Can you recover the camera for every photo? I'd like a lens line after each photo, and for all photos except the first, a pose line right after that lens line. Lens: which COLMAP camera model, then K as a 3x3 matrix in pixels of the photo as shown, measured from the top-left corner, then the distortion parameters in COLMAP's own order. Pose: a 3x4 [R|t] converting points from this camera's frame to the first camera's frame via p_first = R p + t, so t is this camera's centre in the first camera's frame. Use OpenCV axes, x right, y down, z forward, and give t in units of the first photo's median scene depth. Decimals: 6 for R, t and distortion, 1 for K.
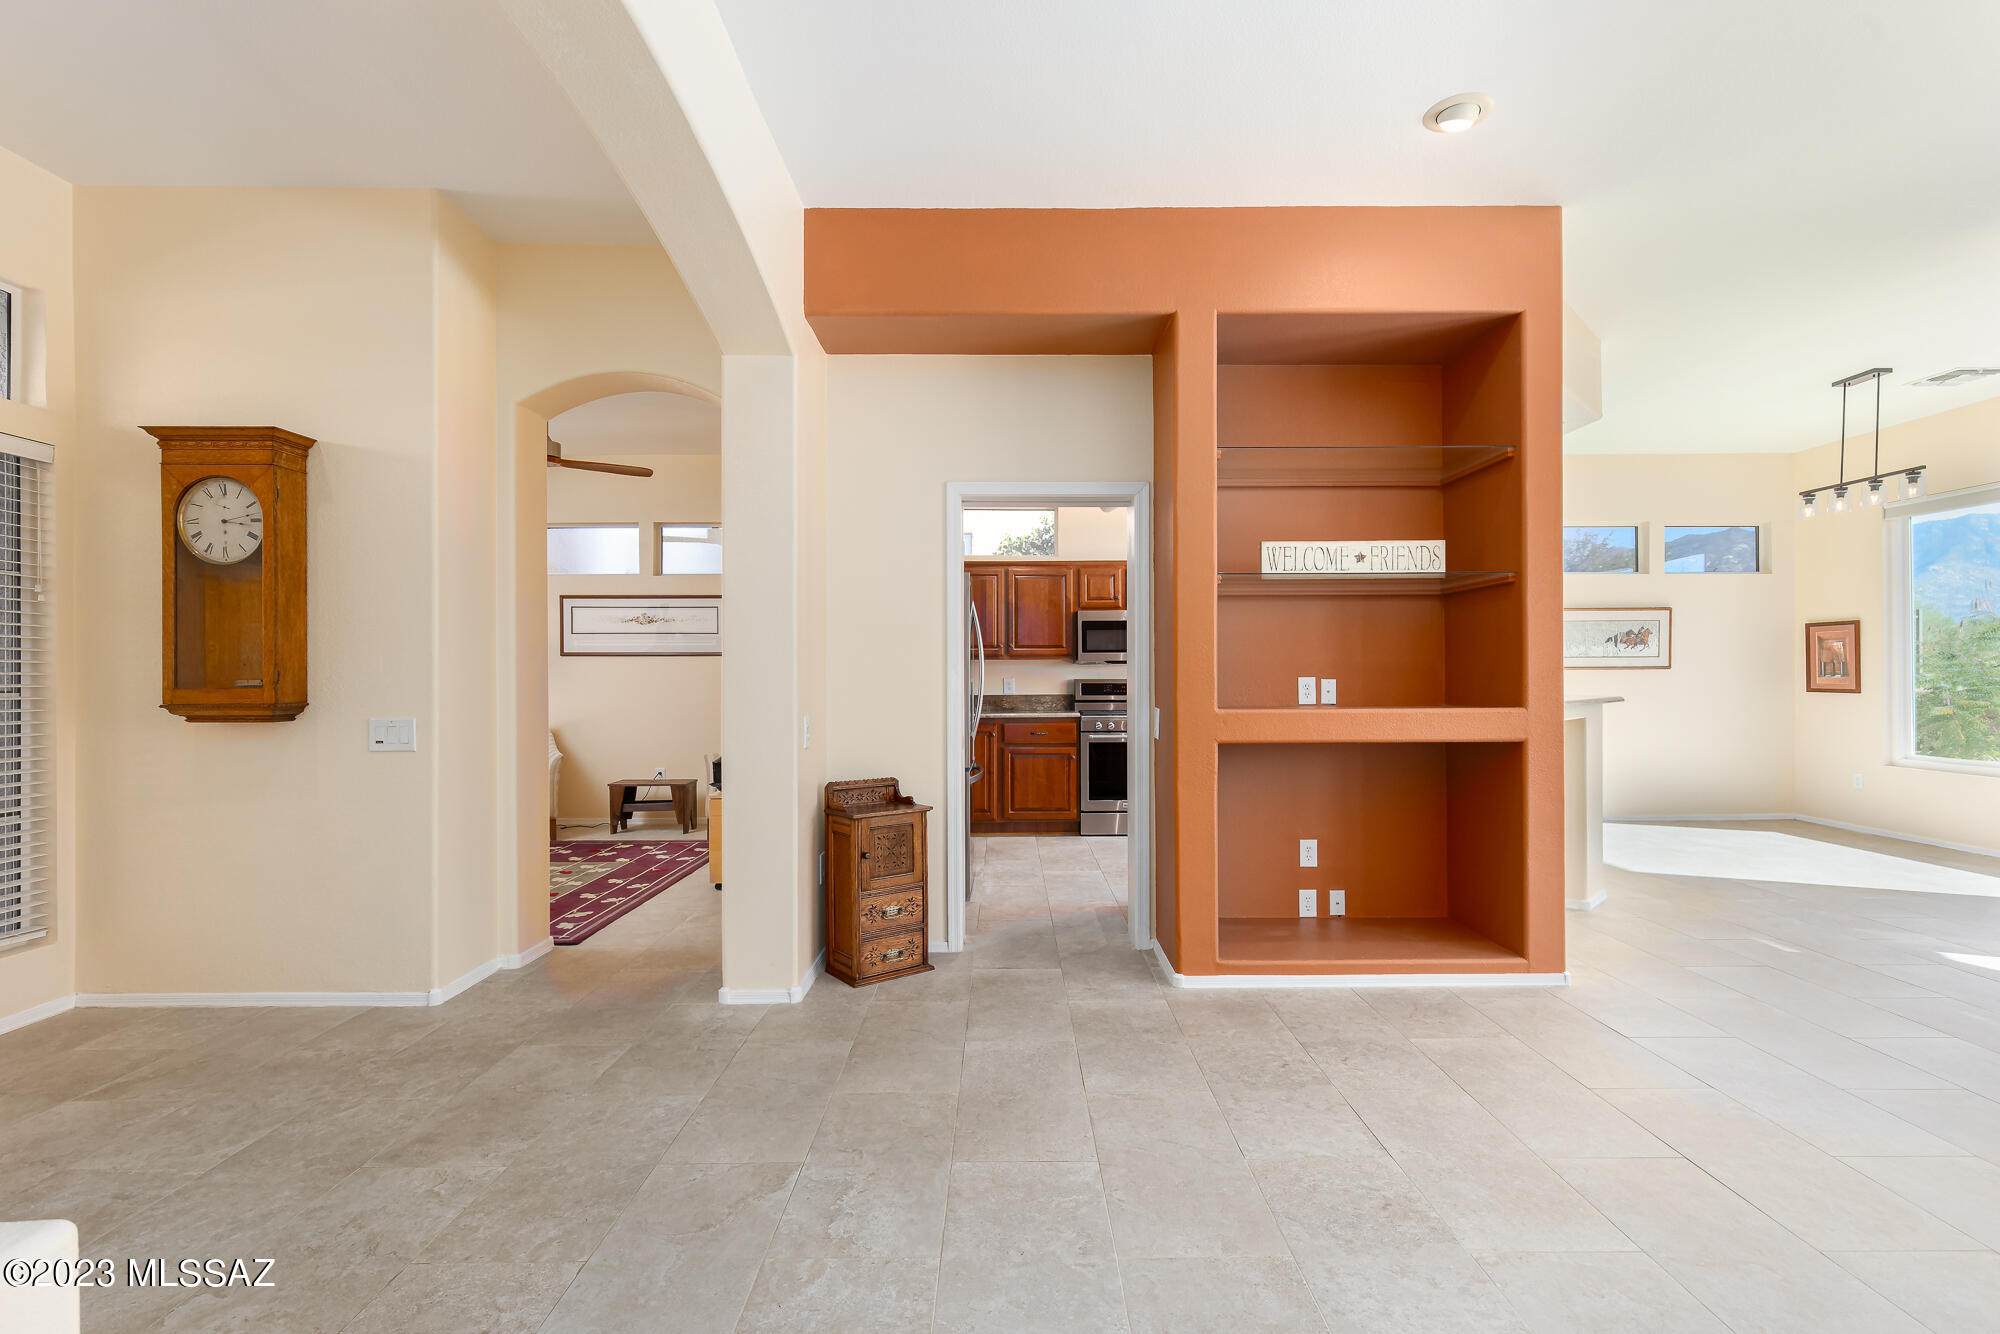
lens RADIAL K [[907.1, 0, 1000.0], [0, 907.1, 667.0], [0, 0, 1]] dist [-0.000161, 0.000221]
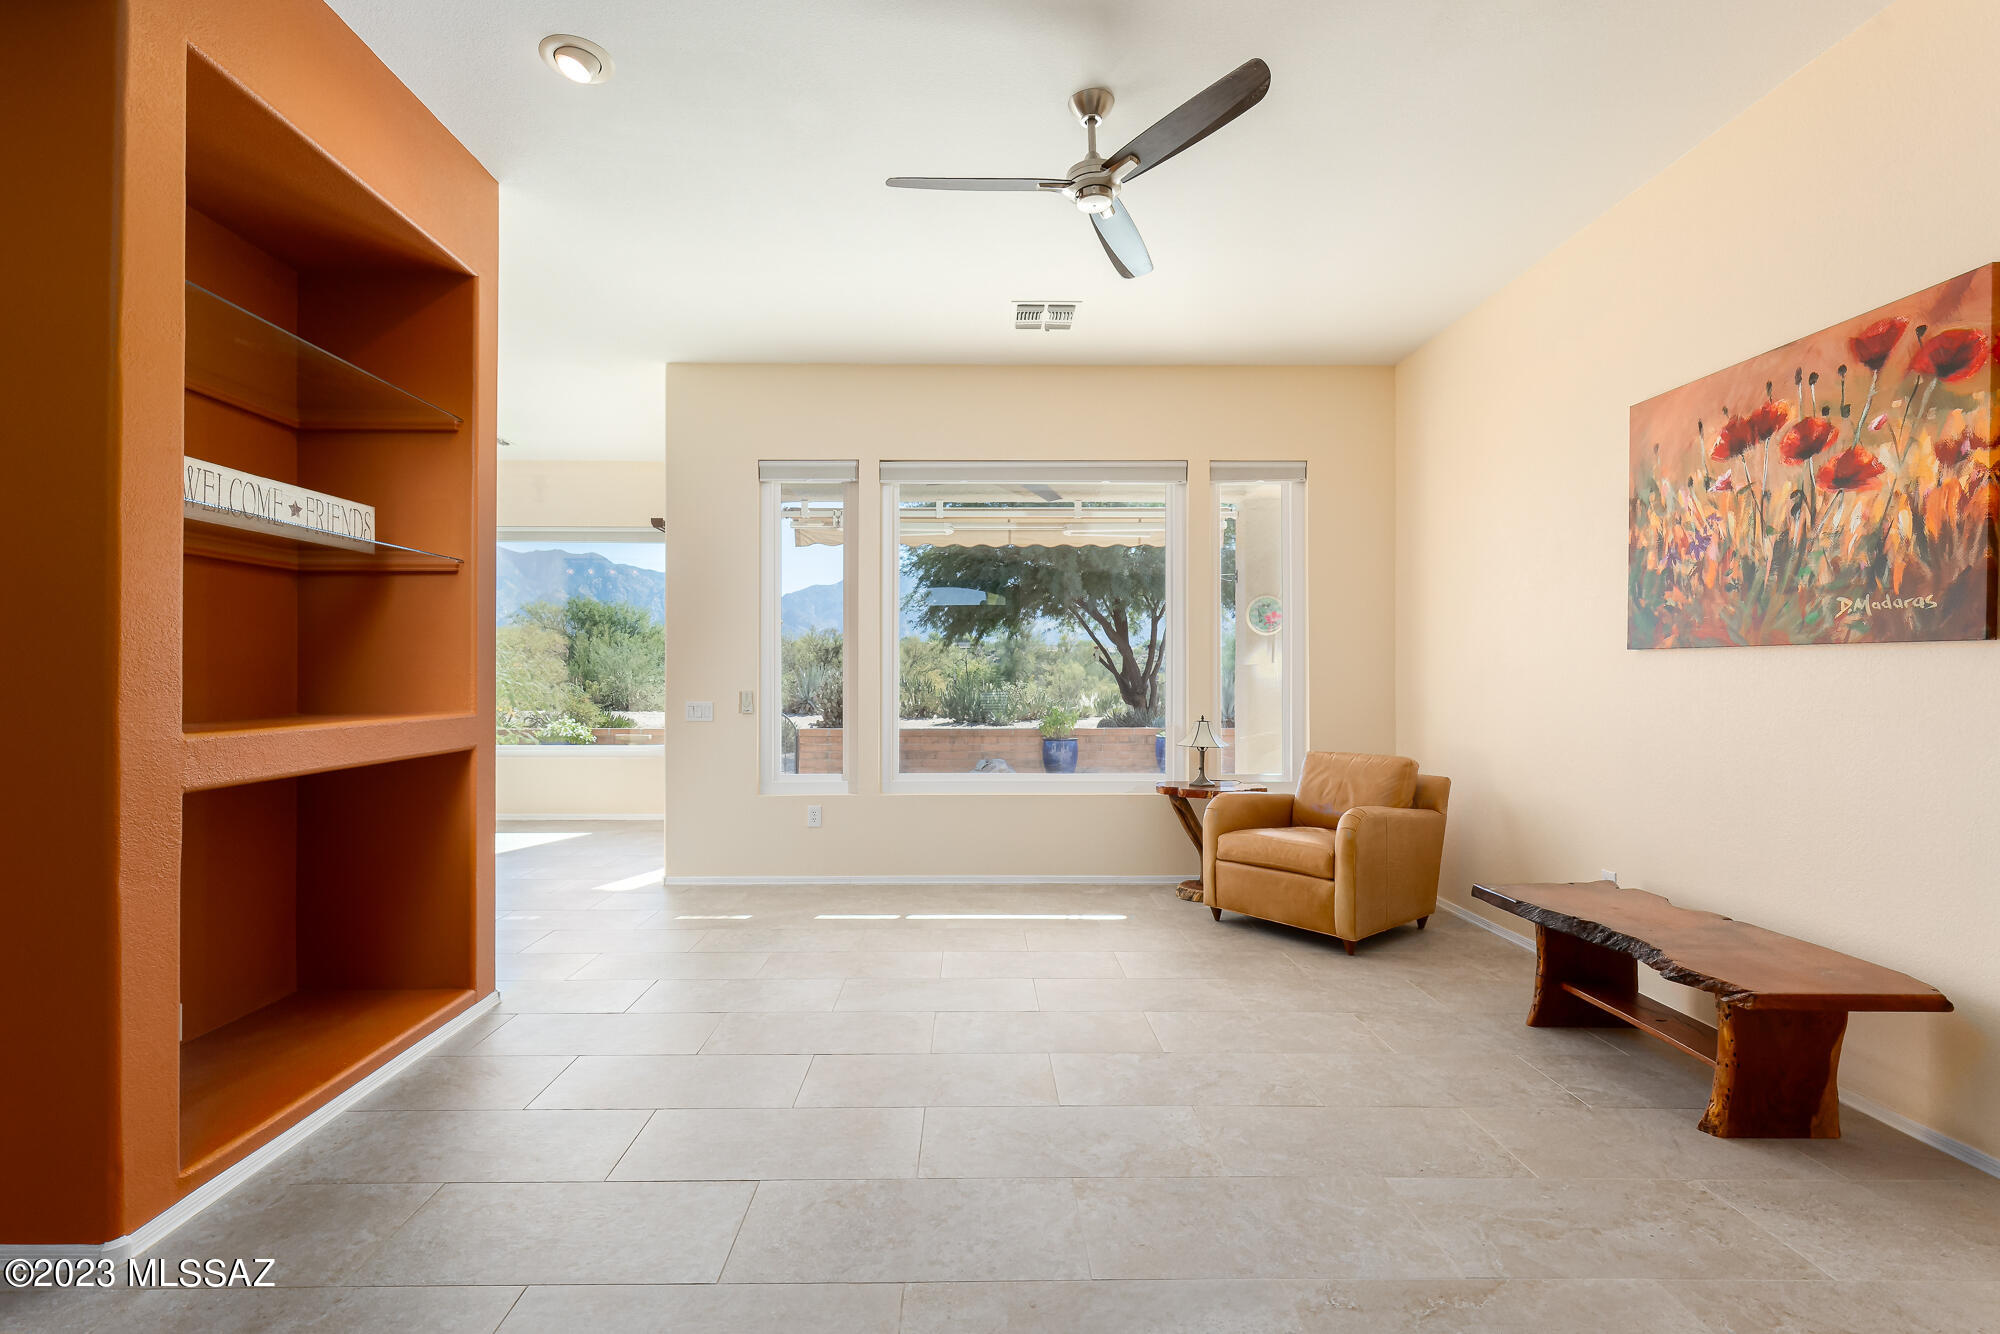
lens RADIAL K [[907.1, 0, 1000.0], [0, 907.1, 667.0], [0, 0, 1]] dist [-0.000161, 0.000221]
pose [[-0.014338, 0.011626, 0.999830, -0.339663], [-0.006840, 0.999908, -0.011725, 0.007521], [-0.999874, -0.007007, -0.014257, 0.491458]]
